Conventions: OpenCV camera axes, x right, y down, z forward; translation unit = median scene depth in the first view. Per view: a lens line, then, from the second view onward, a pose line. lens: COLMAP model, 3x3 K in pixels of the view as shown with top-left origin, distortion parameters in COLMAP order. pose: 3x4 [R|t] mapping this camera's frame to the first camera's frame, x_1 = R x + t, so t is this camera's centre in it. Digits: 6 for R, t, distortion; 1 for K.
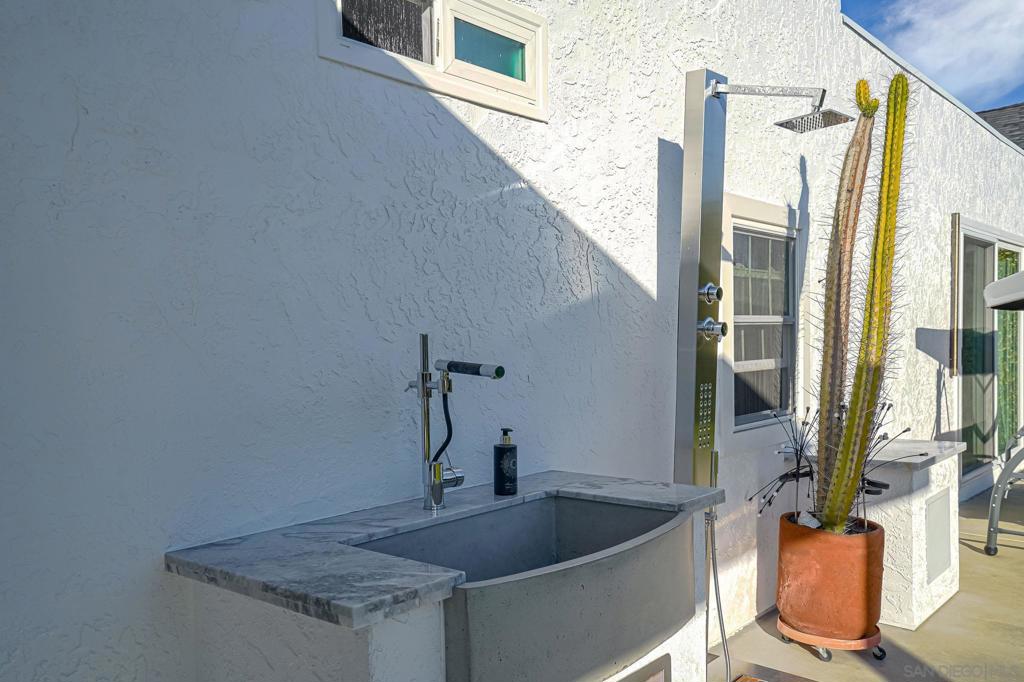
lens RADIAL K [[851.7, 0, 512.0], [0, 851.7, 341.0], [0, 0, 1]] dist [-0.001355, -0.000803]
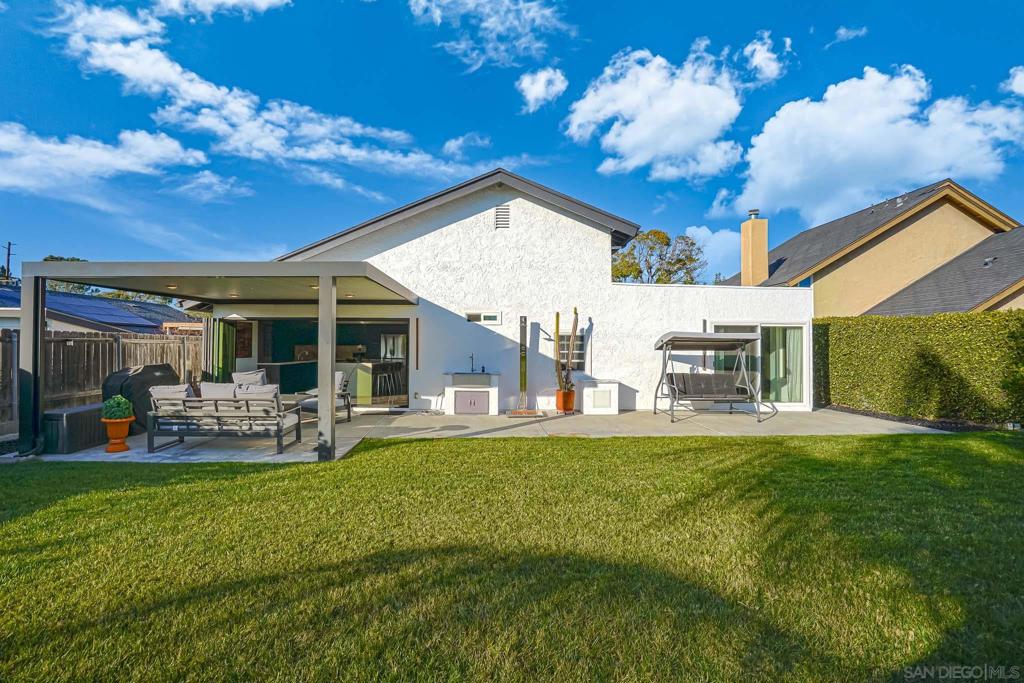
lens RADIAL K [[478.0, 0, 508.0], [0, 478.0, 328.1], [0, 0, 1]] dist [-0.052531, 0.019730]
pose [[0.685655, 0.007030, -0.727893, 2.232675], [-0.025459, 0.999573, -0.014328, -0.124889], [0.727481, 0.028356, 0.685541, -1.297203]]
